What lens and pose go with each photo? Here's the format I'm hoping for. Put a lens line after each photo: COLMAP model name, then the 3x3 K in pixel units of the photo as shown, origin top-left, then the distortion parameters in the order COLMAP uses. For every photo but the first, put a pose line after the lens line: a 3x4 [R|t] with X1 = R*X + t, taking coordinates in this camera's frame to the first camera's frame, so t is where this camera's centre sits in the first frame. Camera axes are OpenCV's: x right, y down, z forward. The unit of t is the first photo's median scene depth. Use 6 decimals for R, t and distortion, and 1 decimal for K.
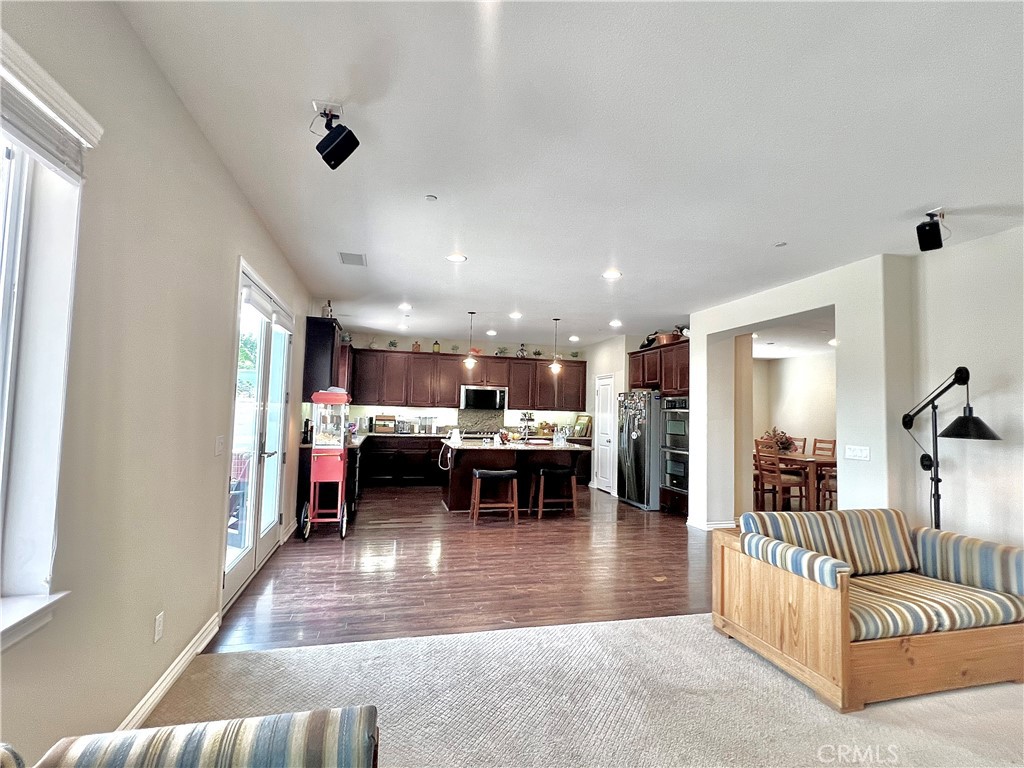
lens RADIAL K [[486.6, 0, 508.2], [0, 486.6, 383.2], [0, 0, 1]] dist [-0.000256, -0.000905]
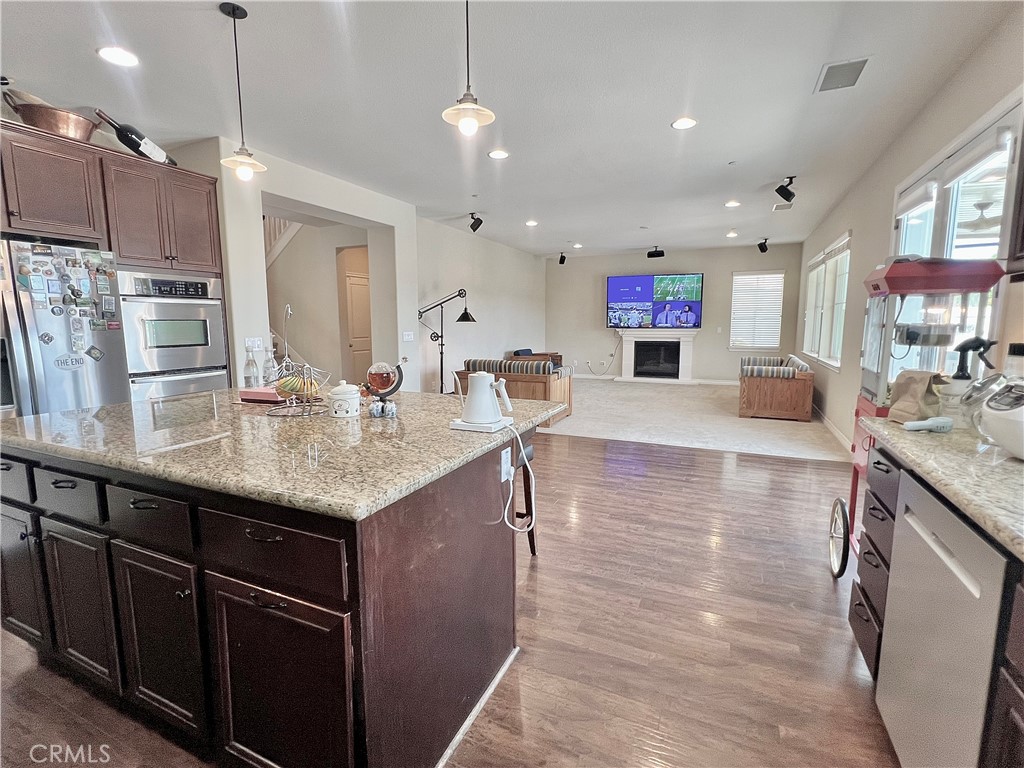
lens RADIAL K [[486.6, 0, 508.2], [0, 486.6, 383.2], [0, 0, 1]] dist [-0.000256, -0.000905]
pose [[-0.781593, -0.107116, 0.614523, -0.215694], [-0.056648, 0.993264, 0.101084, 0.055181], [-0.621211, 0.044195, -0.782396, 0.934931]]
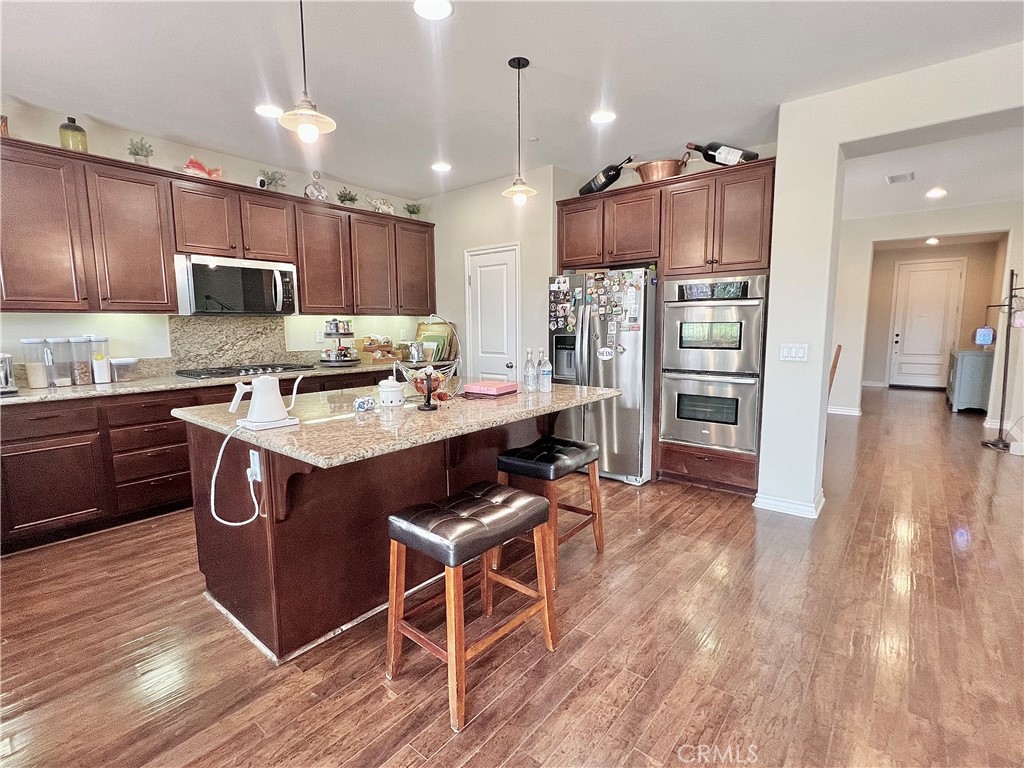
lens RADIAL K [[486.6, 0, 508.2], [0, 486.6, 383.2], [0, 0, 1]] dist [-0.000256, -0.000905]
pose [[0.806635, -0.104486, 0.581741, -0.126125], [-0.004525, 0.983130, 0.182854, 0.035846], [-0.591032, -0.150129, 0.792554, 0.552076]]
